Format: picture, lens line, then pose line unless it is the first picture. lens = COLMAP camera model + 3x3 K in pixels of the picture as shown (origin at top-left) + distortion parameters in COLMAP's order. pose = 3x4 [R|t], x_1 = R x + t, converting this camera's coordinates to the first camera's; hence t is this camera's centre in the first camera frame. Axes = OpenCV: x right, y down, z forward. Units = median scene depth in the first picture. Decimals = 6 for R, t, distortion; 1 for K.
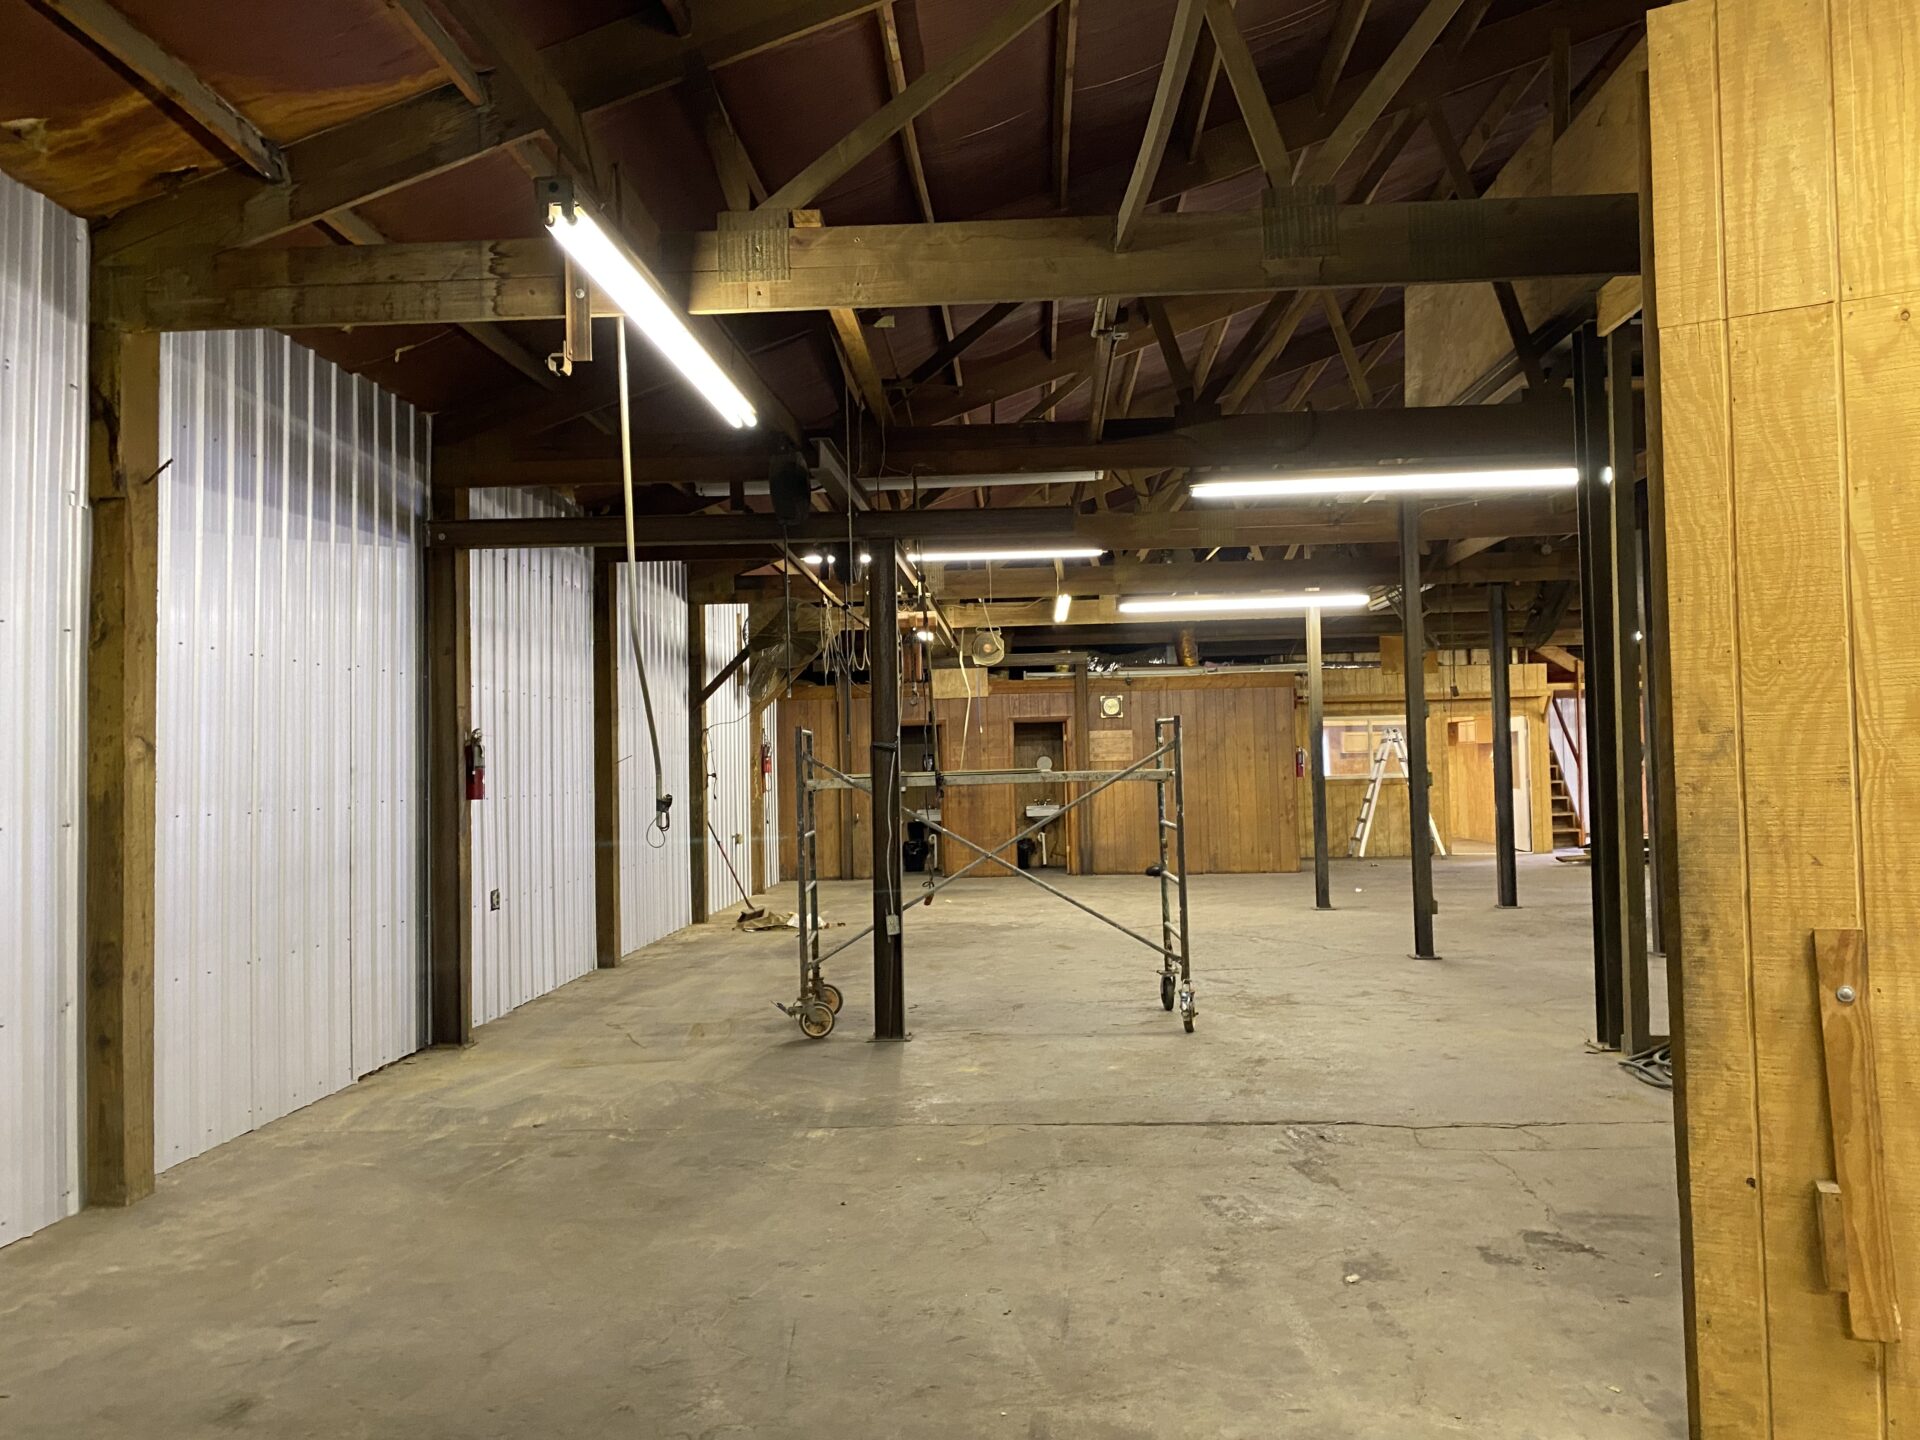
lens RADIAL K [[1437.1, 0, 959.4], [0, 1437.1, 716.9], [0, 0, 1]] dist [0.026833, -0.039163]
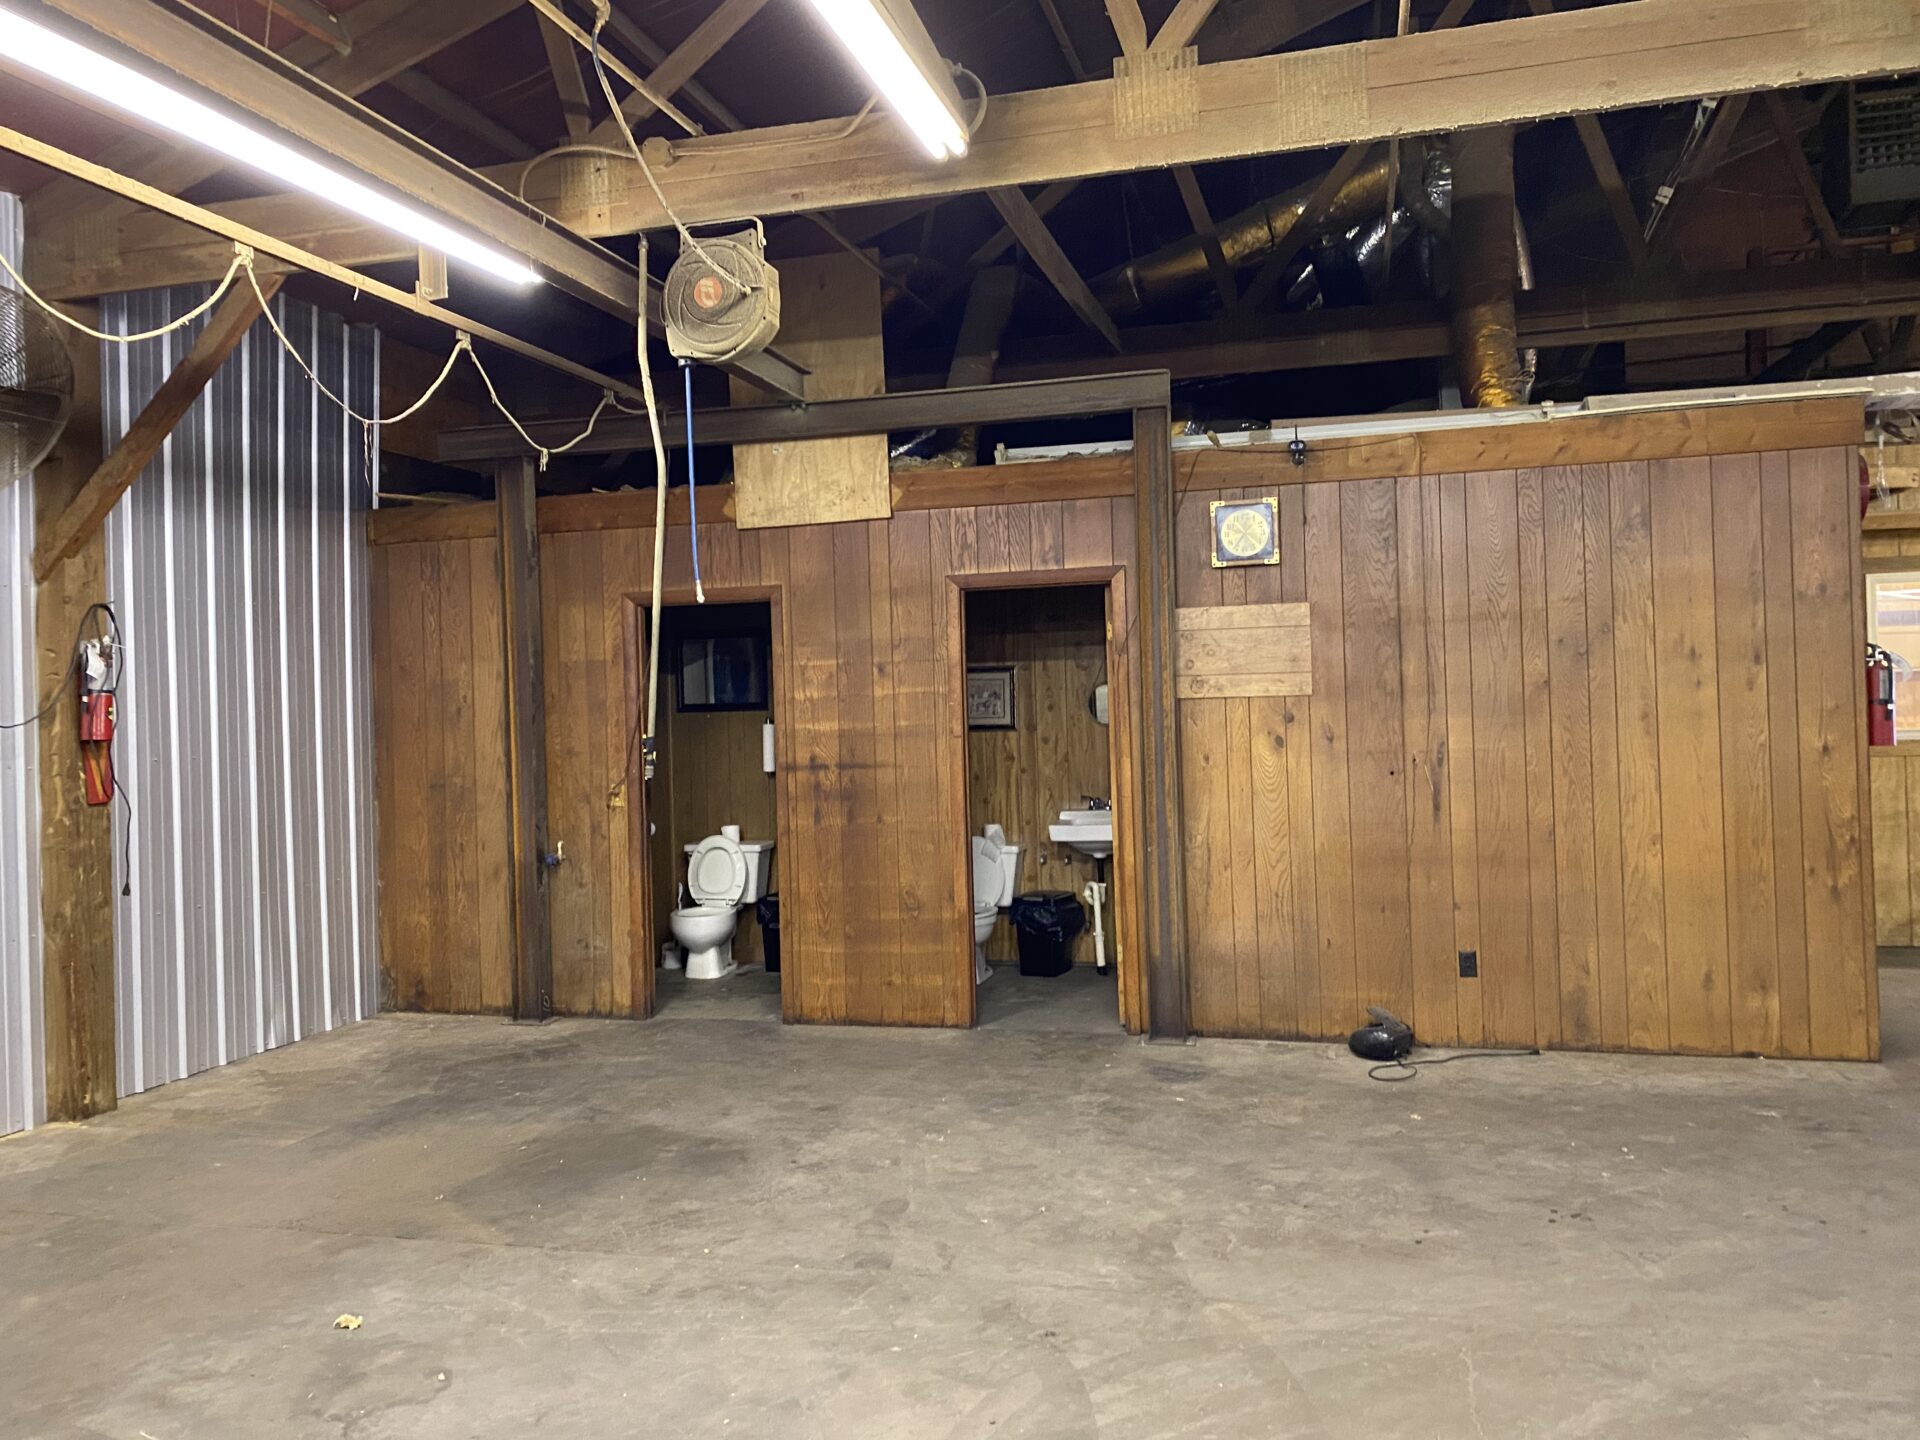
lens RADIAL K [[1437.1, 0, 962.7], [0, 1437.1, 710.0], [0, 0, 1]] dist [0.026833, -0.039163]
pose [[0.976730, -0.005525, -0.214402, 0.113054], [0.014289, 0.999124, 0.039345, 0.019625], [0.213997, -0.041493, 0.975953, 0.659822]]
